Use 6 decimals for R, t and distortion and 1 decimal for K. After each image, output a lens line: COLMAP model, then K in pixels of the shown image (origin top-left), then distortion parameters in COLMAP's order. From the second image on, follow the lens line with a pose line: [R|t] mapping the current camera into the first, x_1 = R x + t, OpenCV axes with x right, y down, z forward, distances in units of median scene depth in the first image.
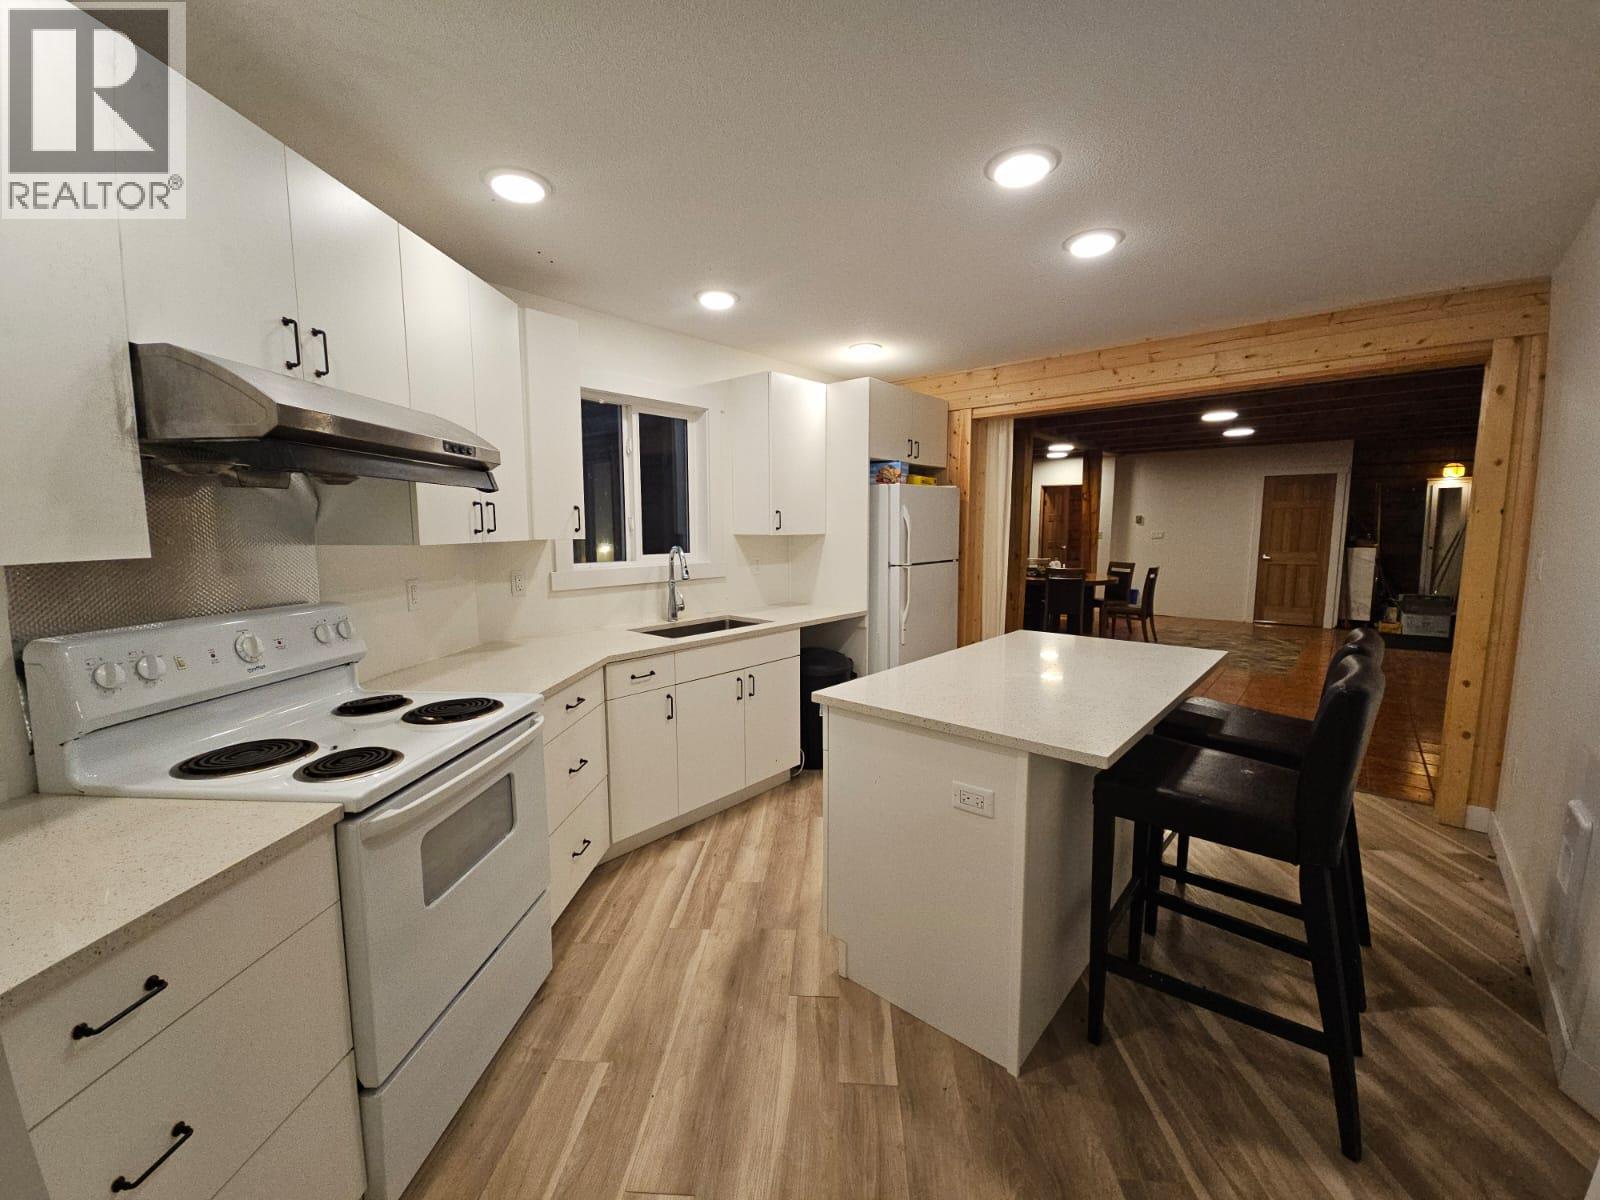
lens RADIAL K [[646.5, 0, 799.5], [0, 646.5, 598.9], [0, 0, 1]] dist [0.004683, -0.000402]
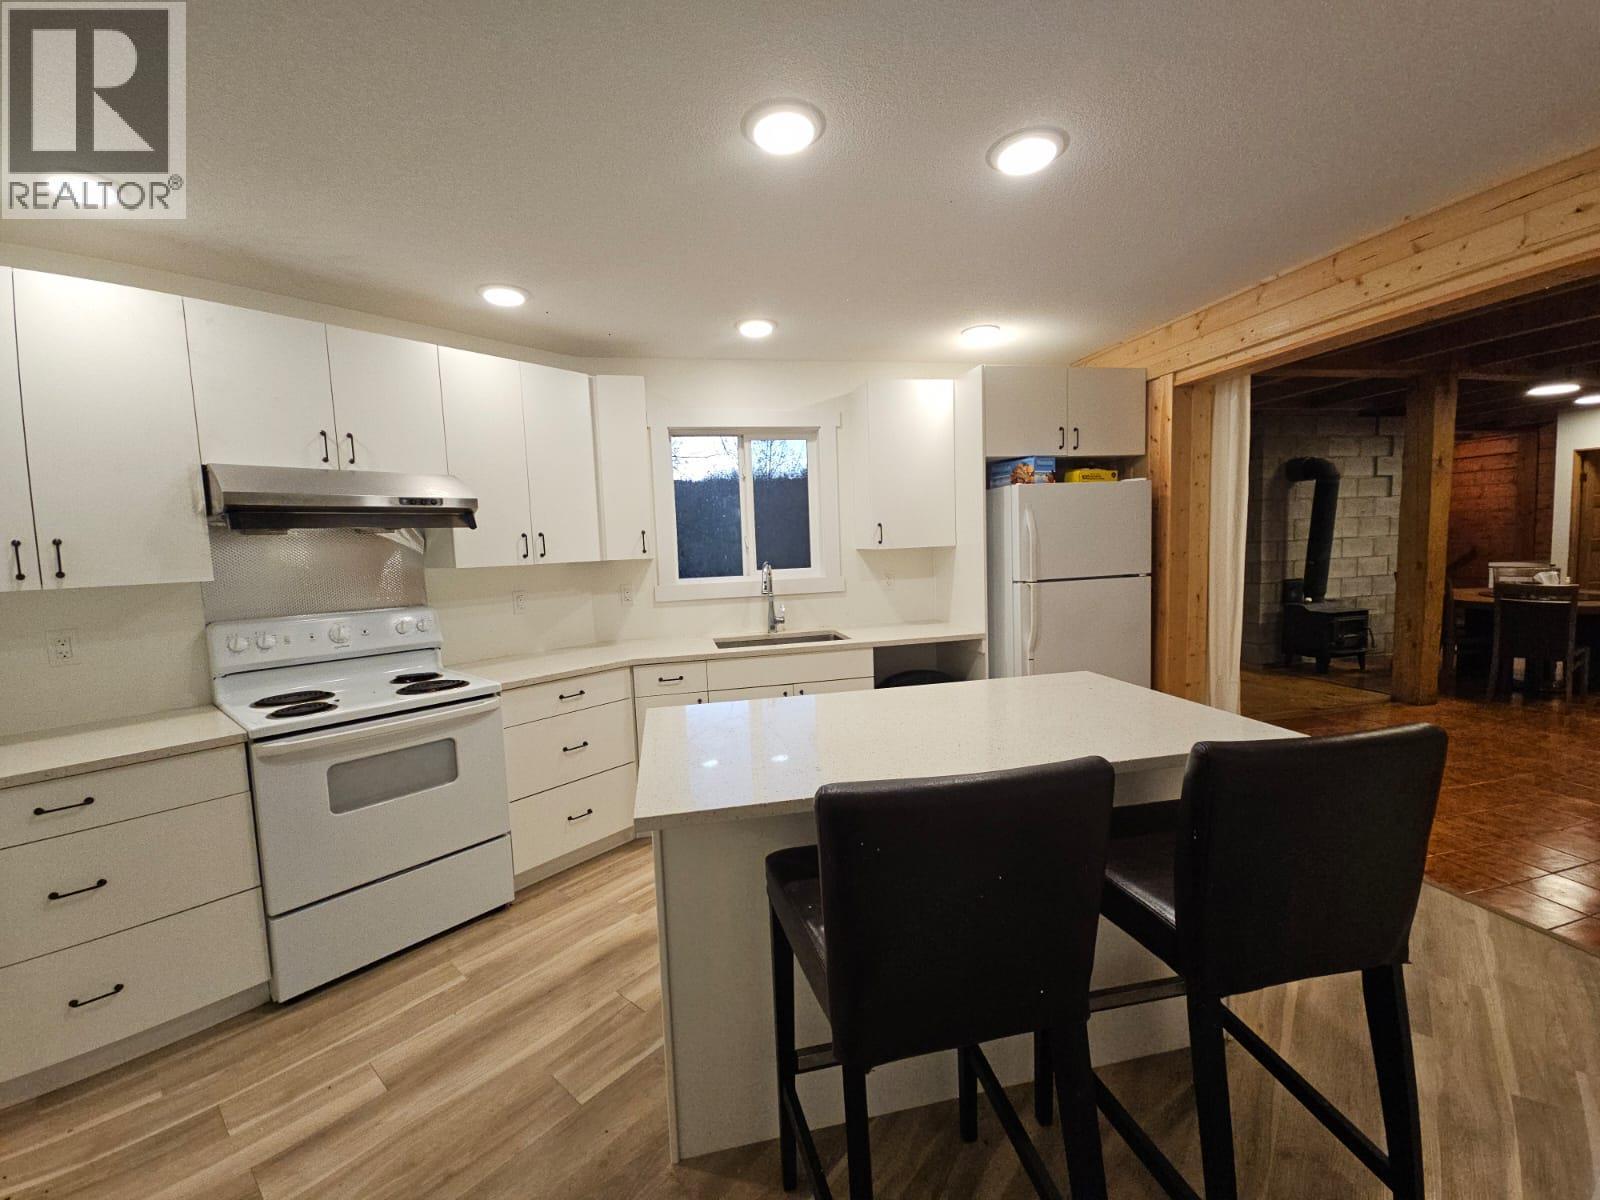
lens RADIAL K [[646.5, 0, 799.5], [0, 646.5, 598.9], [0, 0, 1]] dist [0.004683, -0.000402]
pose [[0.800130, 0.025322, -0.599292, 0.471363], [-0.032687, 0.999465, -0.001410, -0.021186], [0.598936, 0.020717, 0.800529, 0.177457]]
